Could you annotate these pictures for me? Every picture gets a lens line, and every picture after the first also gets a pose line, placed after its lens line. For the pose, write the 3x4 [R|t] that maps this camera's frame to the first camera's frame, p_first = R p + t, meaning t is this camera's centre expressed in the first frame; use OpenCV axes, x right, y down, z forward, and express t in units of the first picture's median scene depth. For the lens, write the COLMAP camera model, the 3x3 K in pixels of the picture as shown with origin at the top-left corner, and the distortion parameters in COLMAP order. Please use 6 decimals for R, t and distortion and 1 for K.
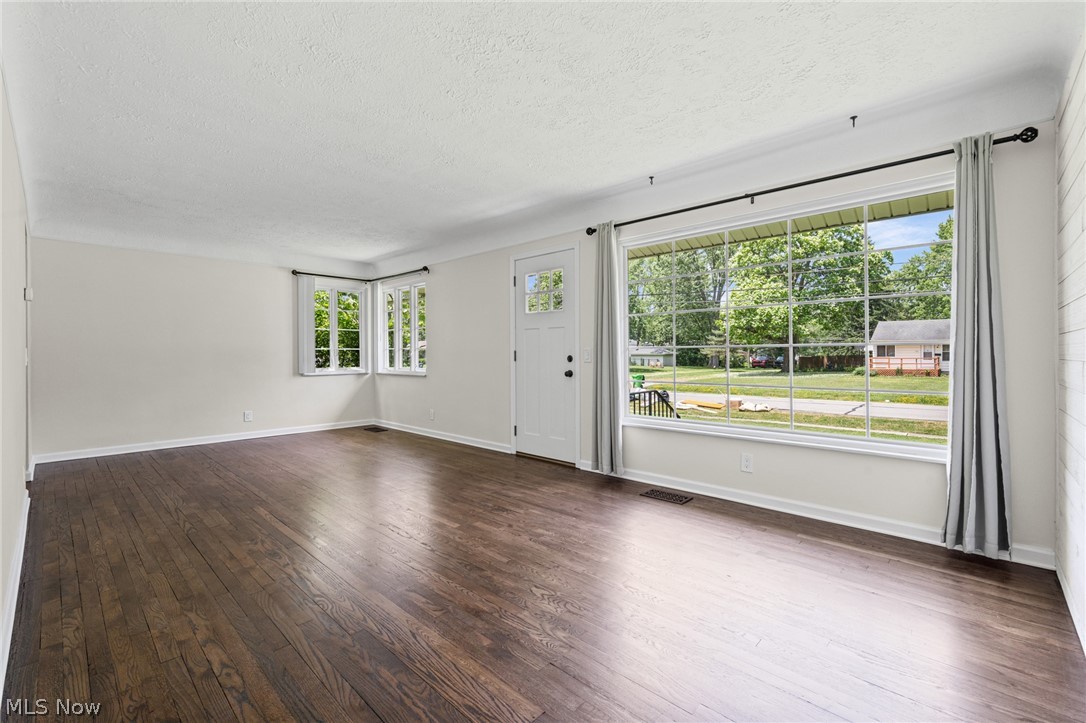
lens RADIAL K [[464.2, 0, 543.0], [0, 464.2, 361.5], [0, 0, 1]] dist [0.000472, 0.000003]
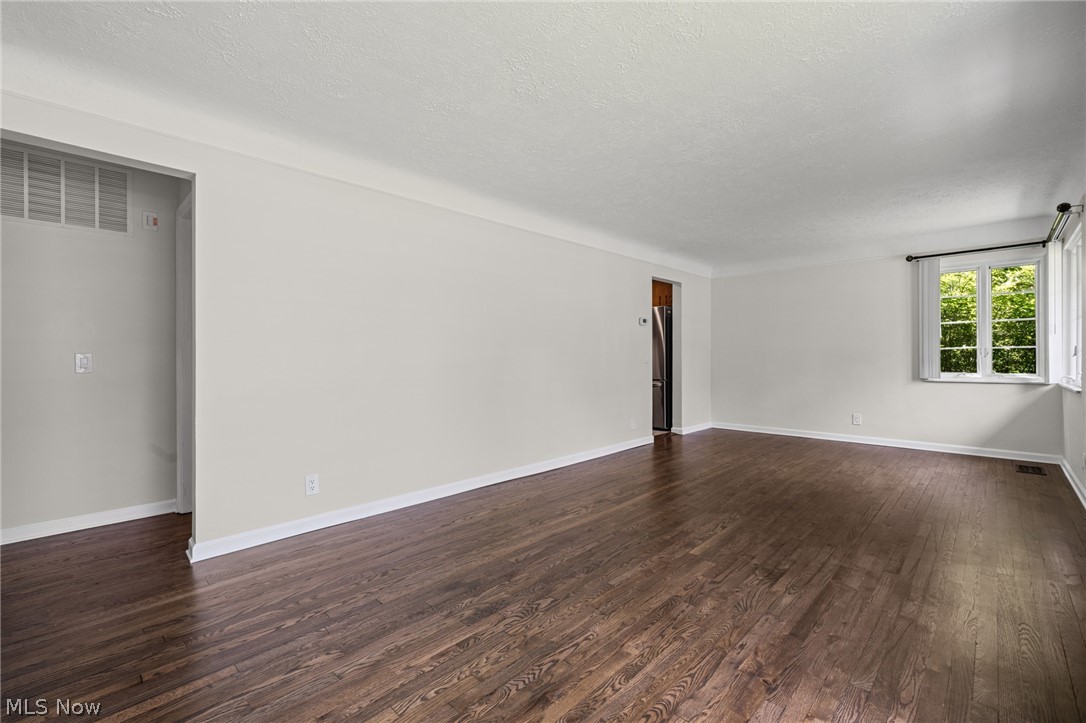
lens RADIAL K [[466.8, 0, 540.7], [0, 466.8, 354.8], [0, 0, 1]] dist [0.001103, 0.000270]
pose [[-0.019413, -0.003666, -0.999805, 0.461931], [-0.011022, 0.999933, -0.003453, -0.007891], [0.999751, 0.010953, -0.019452, 0.480279]]
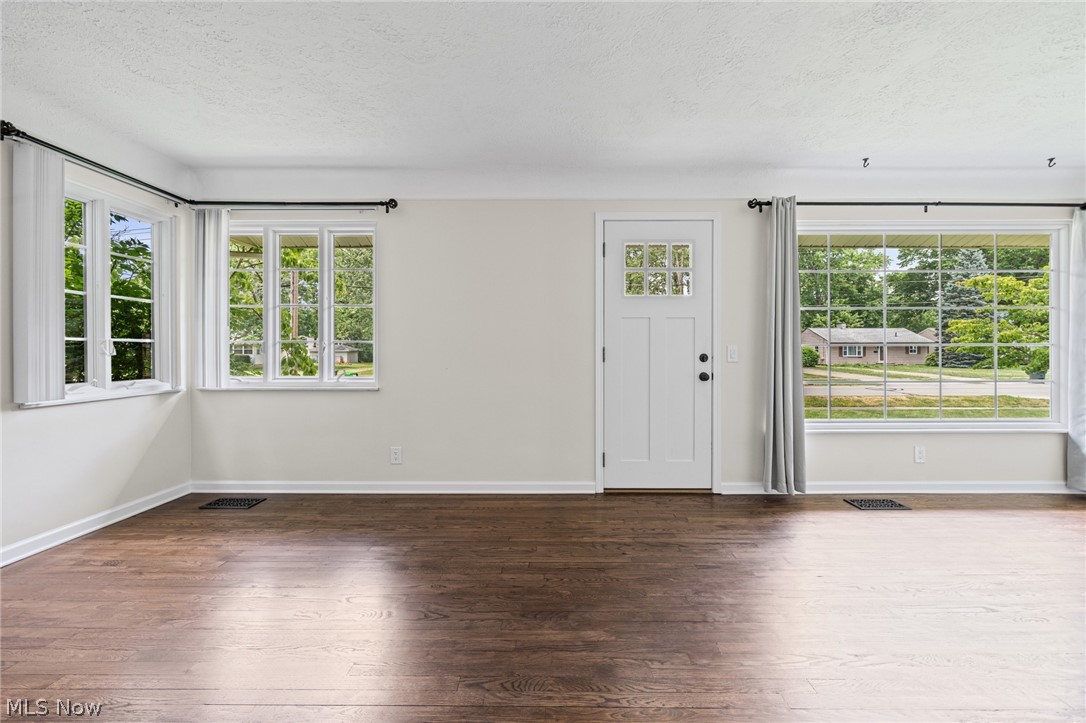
lens RADIAL K [[422.1, 0, 552.2], [0, 422.1, 353.5], [0, 0, 1]] dist [-0.002425, -0.000177]
pose [[0.730103, -0.003496, 0.683328, -0.624174], [0.009739, 0.999939, -0.005290, -0.011952], [-0.683267, 0.010517, 0.730093, 0.650397]]
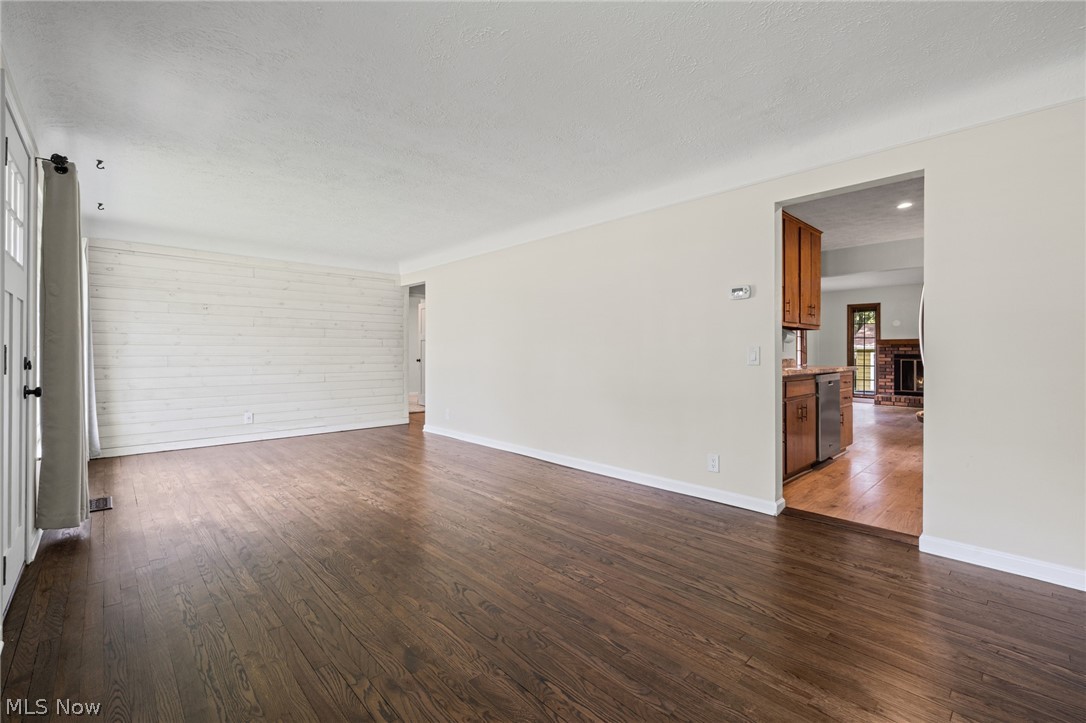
lens RADIAL K [[466.8, 0, 540.7], [0, 466.8, 354.8], [0, 0, 1]] dist [0.001103, 0.000270]
pose [[-0.997937, 0.001014, 0.064188, -0.552965], [0.002452, 0.999748, 0.022318, -0.025974], [-0.064149, 0.022429, -0.997688, 1.484747]]
